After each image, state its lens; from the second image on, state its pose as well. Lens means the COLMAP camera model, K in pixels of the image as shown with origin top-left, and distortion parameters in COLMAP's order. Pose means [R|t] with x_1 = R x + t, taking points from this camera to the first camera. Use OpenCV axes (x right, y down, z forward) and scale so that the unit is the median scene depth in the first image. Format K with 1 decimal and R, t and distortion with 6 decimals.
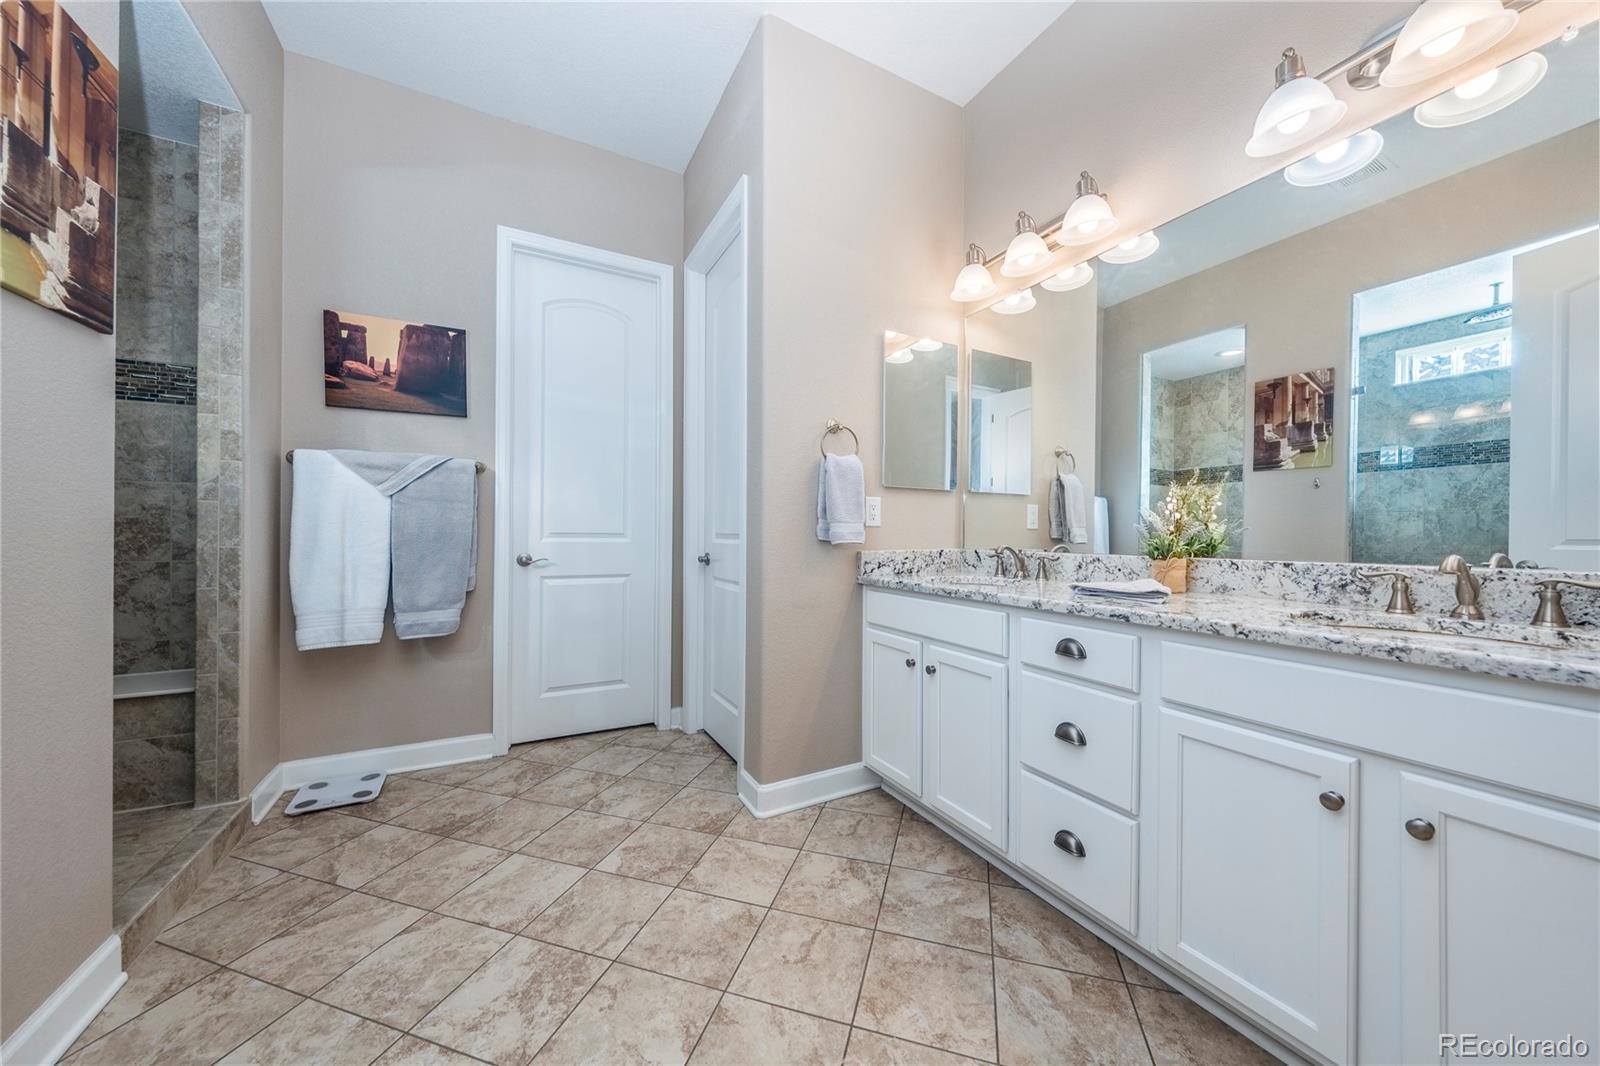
lens RADIAL K [[549.2, 0, 803.1], [0, 549.2, 532.7], [0, 0, 1]] dist [-0.004709, 0.000592]
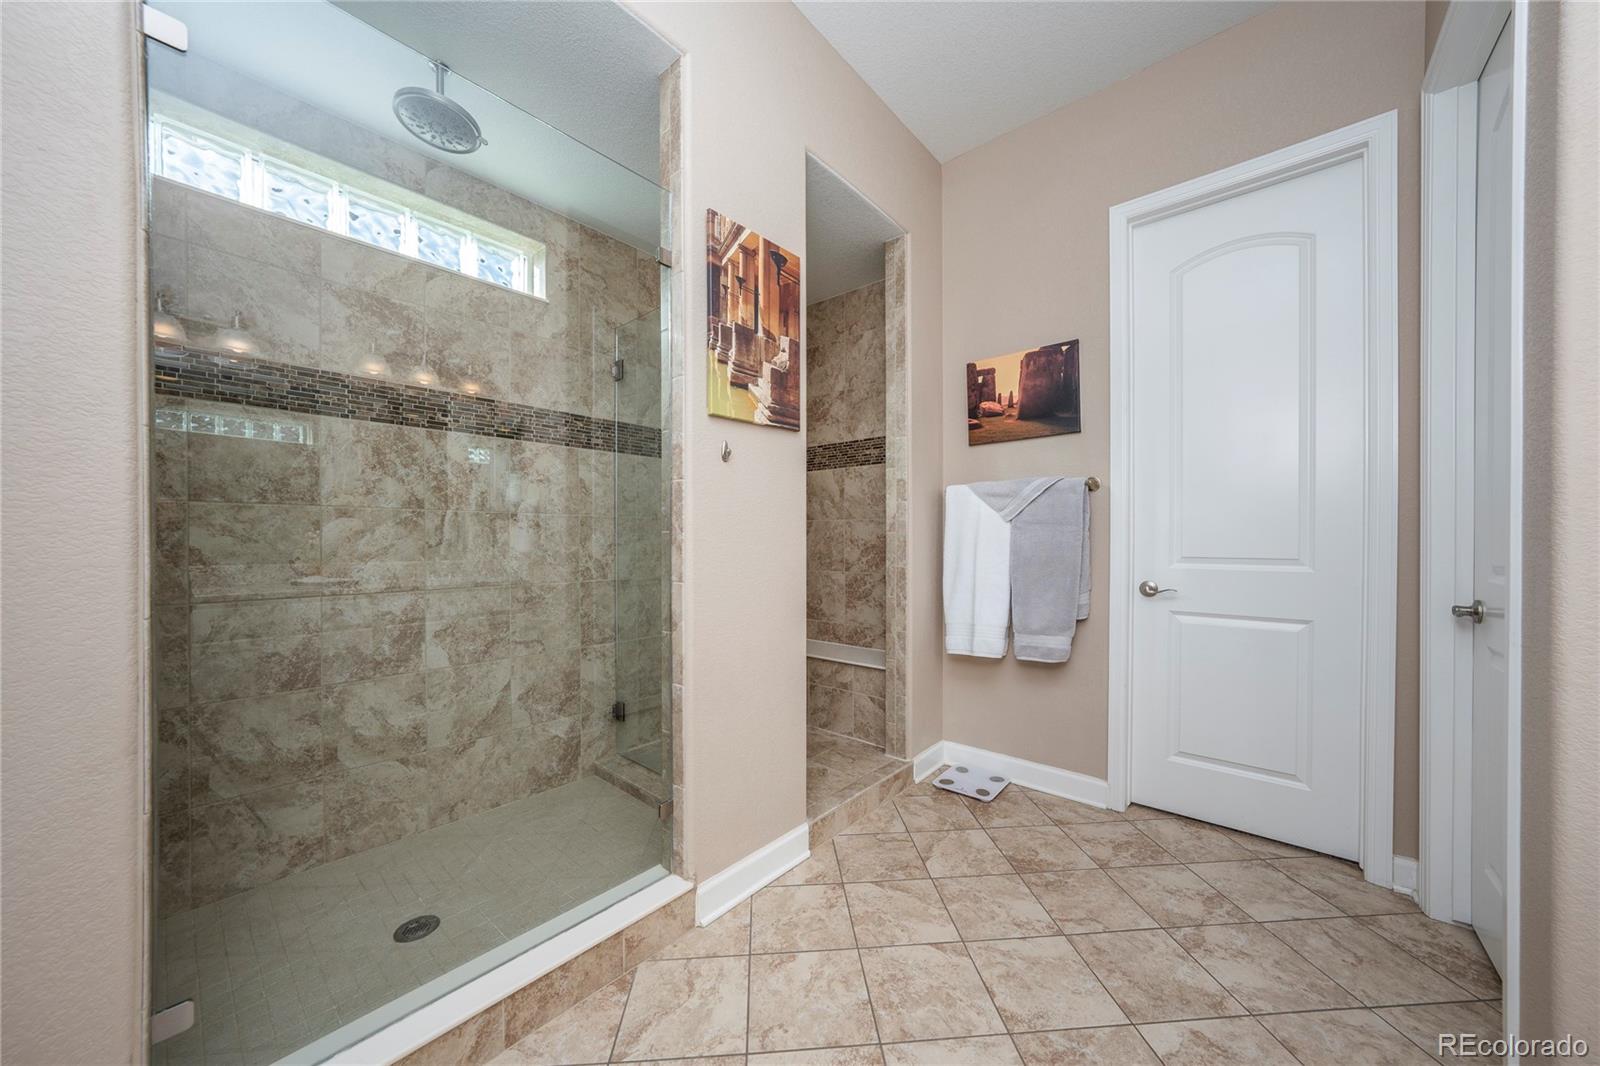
lens RADIAL K [[563.2, 0, 801.4], [0, 563.2, 543.8], [0, 0, 1]] dist [-0.006993, 0.001421]
pose [[0.368049, -0.000541, -0.929806, 0.123741], [0.004684, 0.999988, 0.001272, -0.029844], [0.929794, -0.004824, 0.368048, 0.255181]]
